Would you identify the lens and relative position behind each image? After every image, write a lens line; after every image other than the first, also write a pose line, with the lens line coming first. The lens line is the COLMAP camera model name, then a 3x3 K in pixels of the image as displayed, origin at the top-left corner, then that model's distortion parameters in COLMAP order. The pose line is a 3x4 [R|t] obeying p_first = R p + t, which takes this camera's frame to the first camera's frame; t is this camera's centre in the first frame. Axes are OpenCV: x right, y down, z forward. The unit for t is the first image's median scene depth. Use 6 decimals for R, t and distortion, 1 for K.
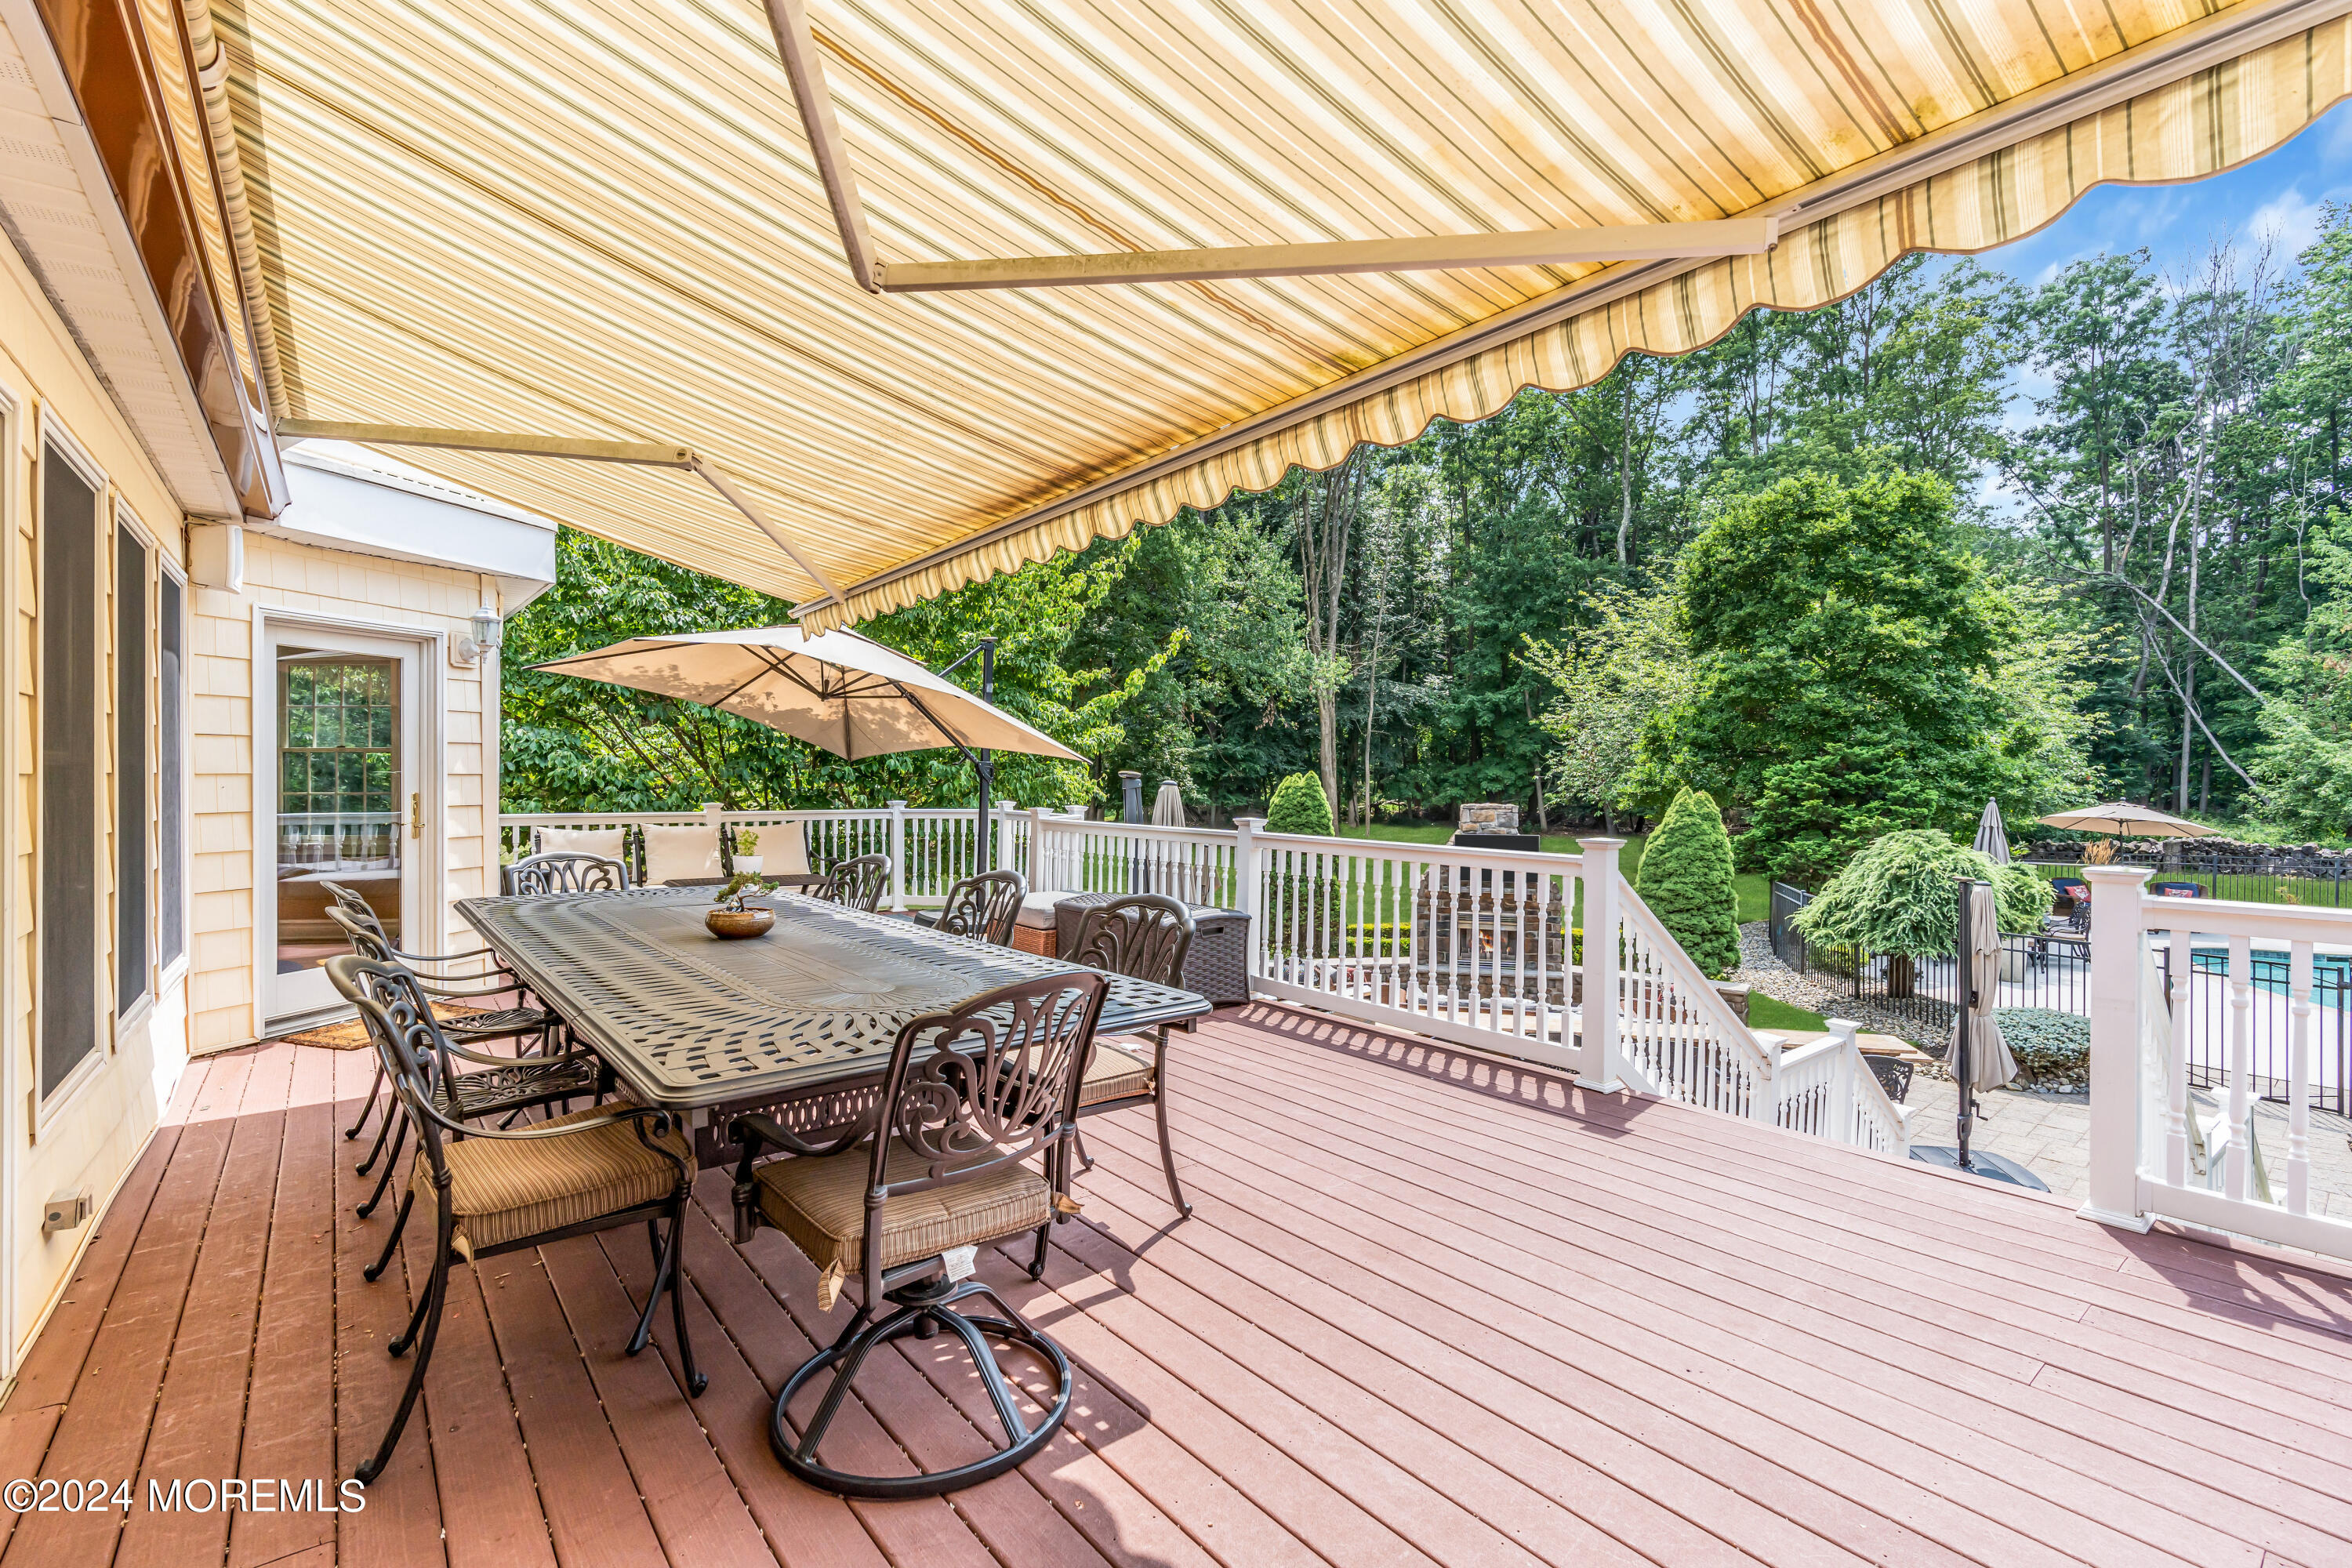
lens RADIAL K [[1037.4, 0, 1178.6], [0, 1037.4, 790.8], [0, 0, 1]] dist [-0.001924, 0.003657]
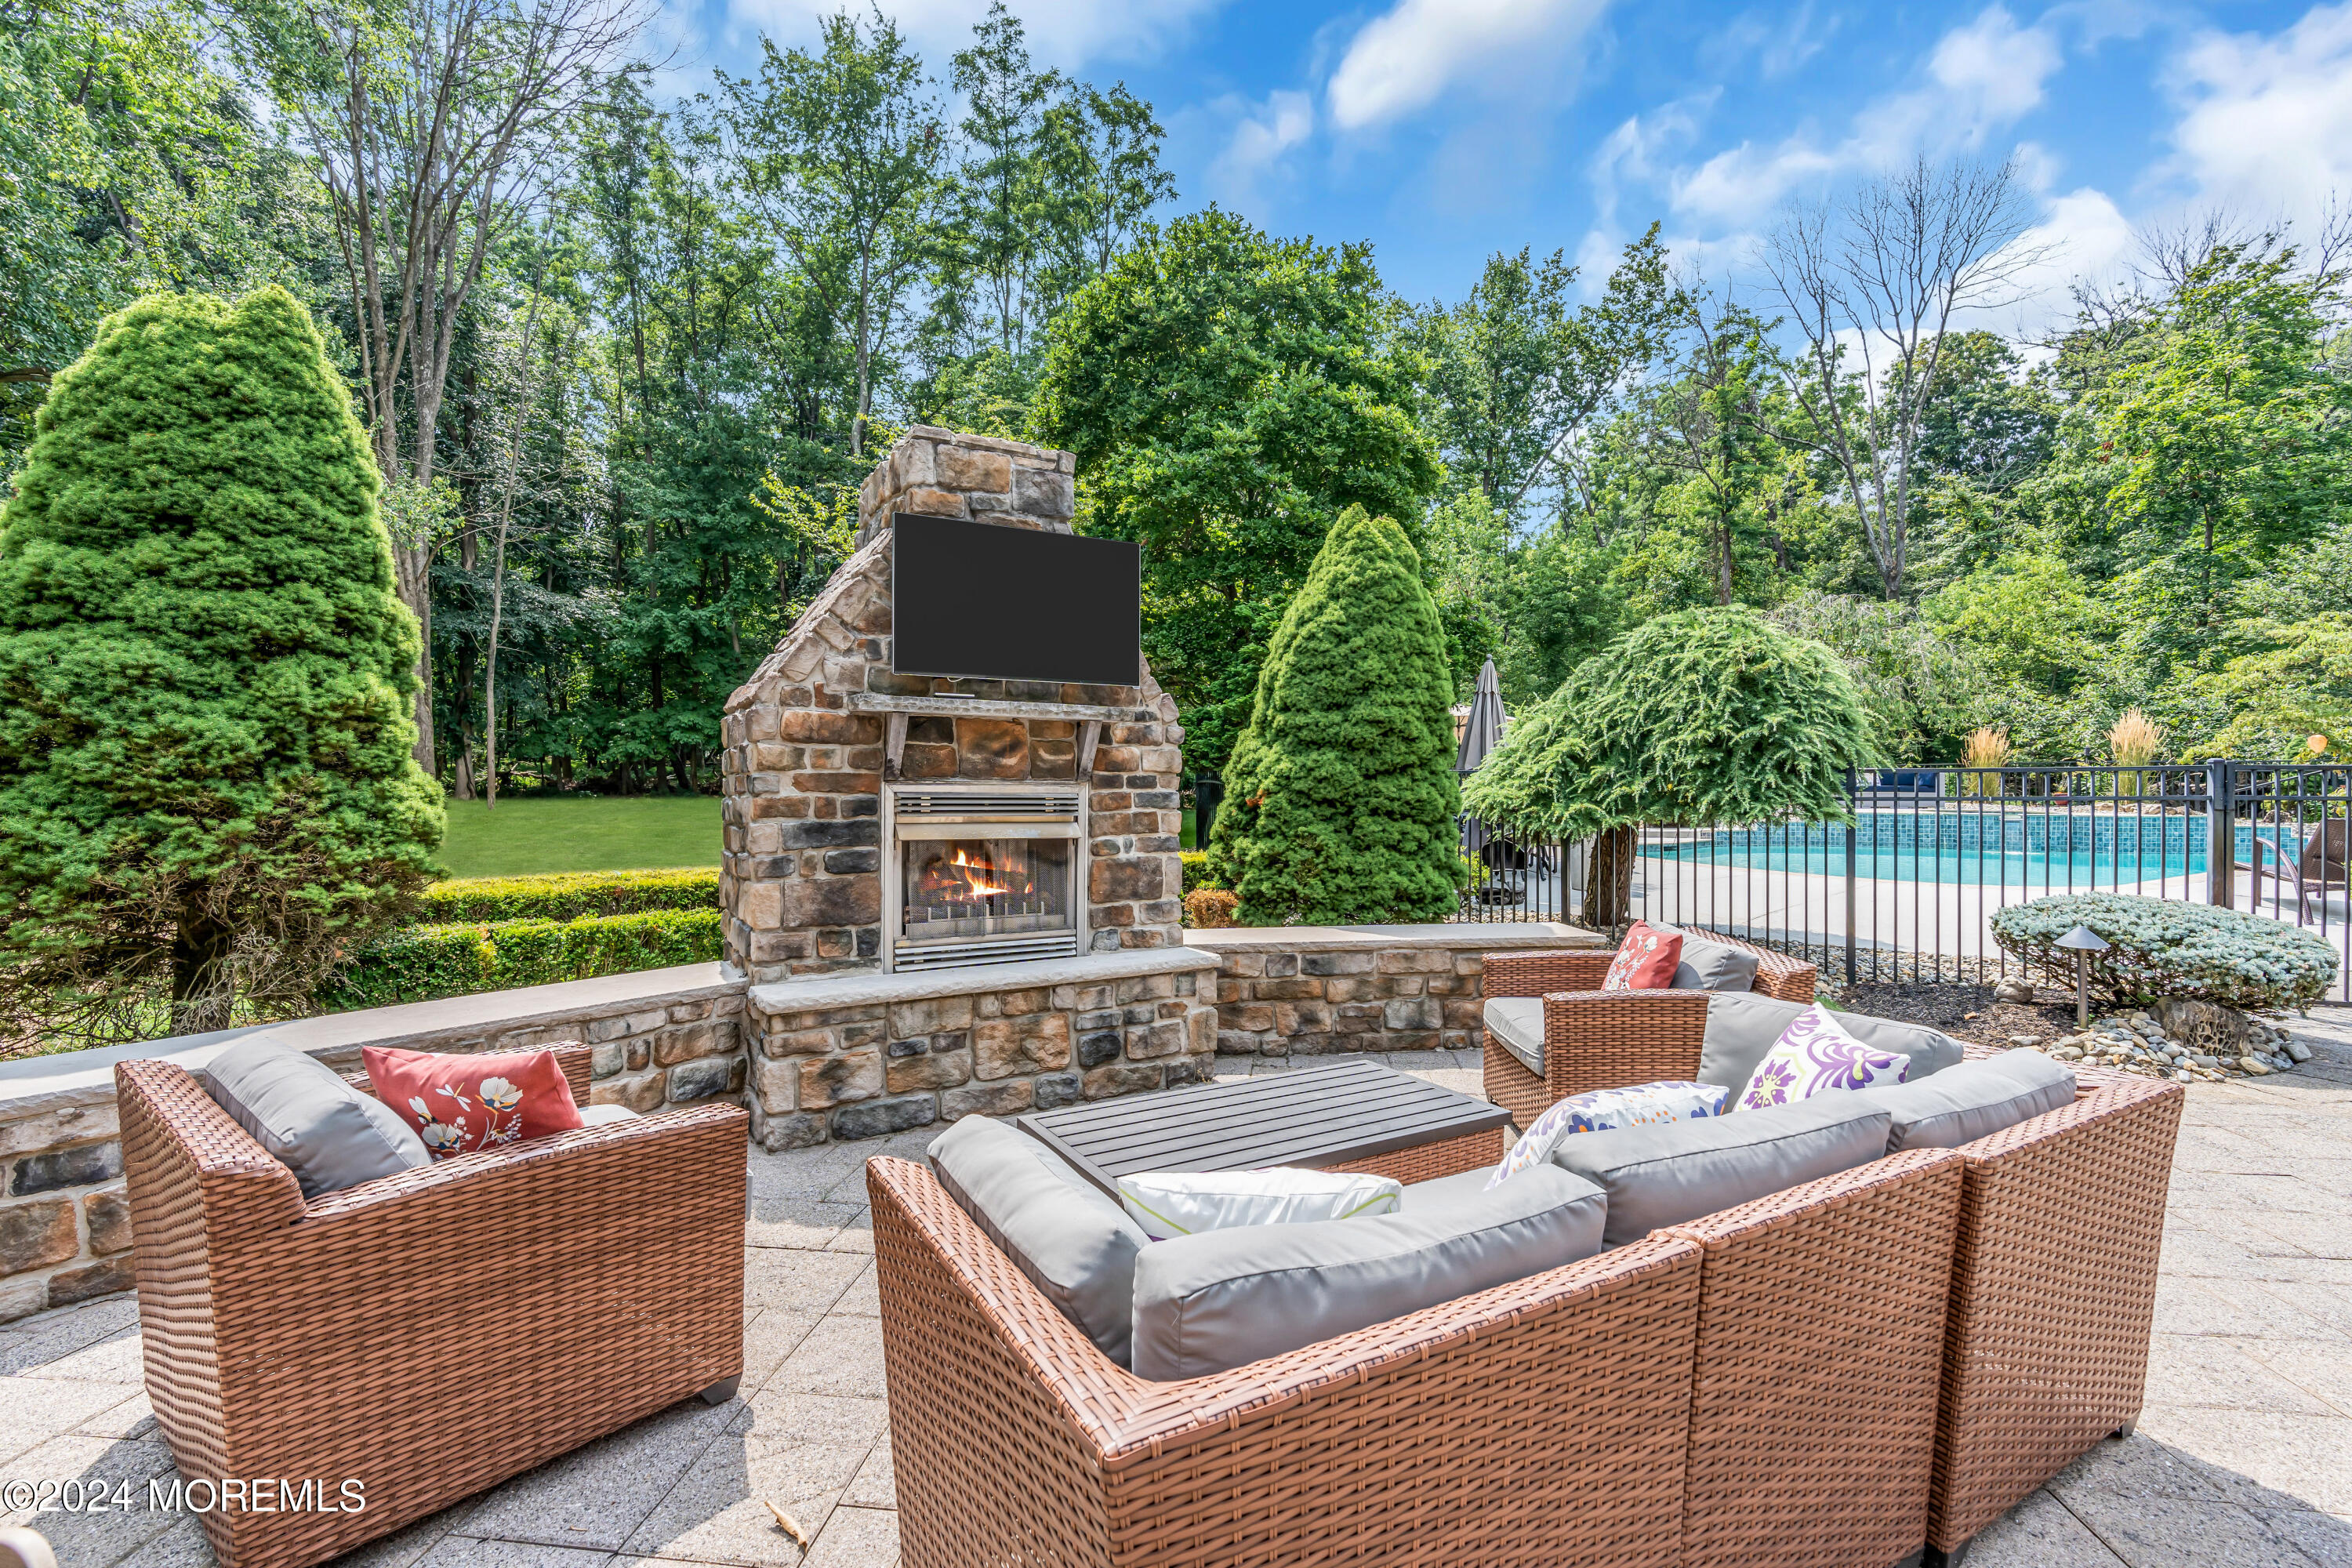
lens RADIAL K [[1037.4, 0, 1173.9], [0, 1037.4, 782.7], [0, 0, 1]] dist [-0.001924, 0.003657]
pose [[0.719395, -0.004742, 0.694585, 0.087643], [0.012269, 0.999907, -0.005881, 0.086334], [-0.694493, 0.012753, 0.719386, 0.535419]]
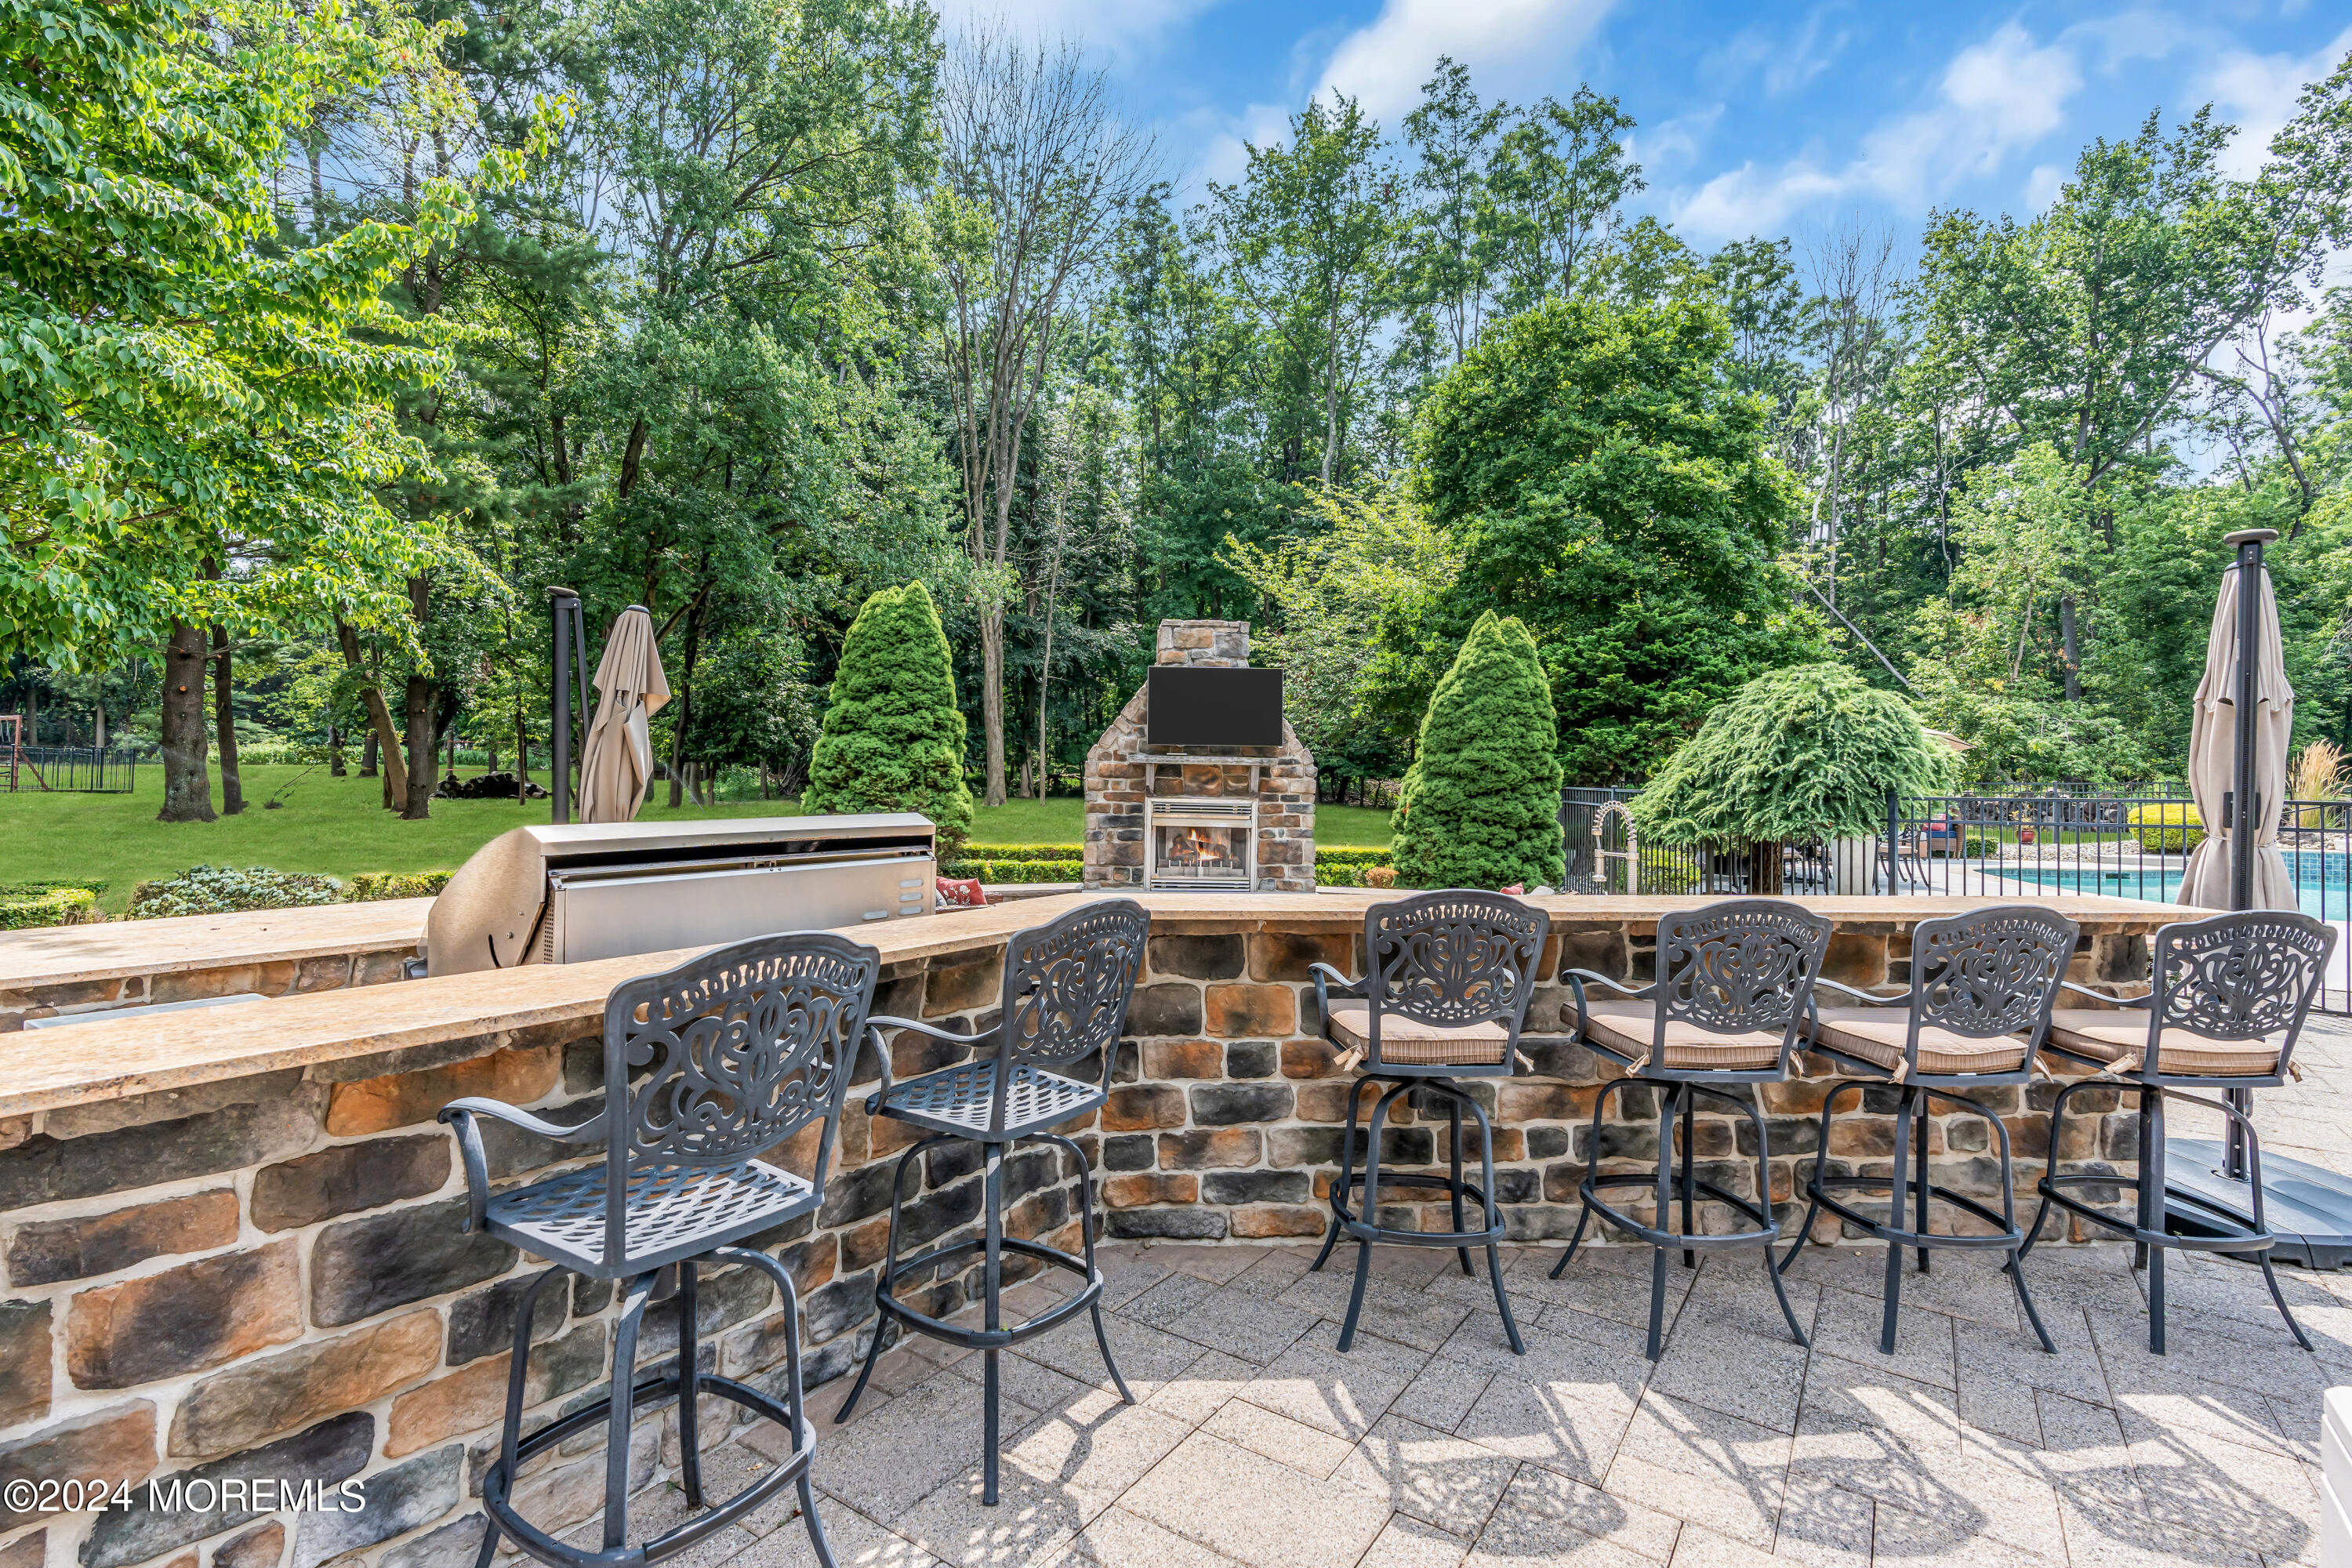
lens RADIAL K [[1103.4, 0, 1182.3], [0, 1103.4, 777.6], [0, 0, 1]] dist [0.014784, 0.001714]
pose [[0.956536, 0.008649, 0.291487, 0.072557], [-0.004243, 0.999867, -0.015744, 0.083421], [-0.291584, 0.013823, 0.956445, 0.282534]]
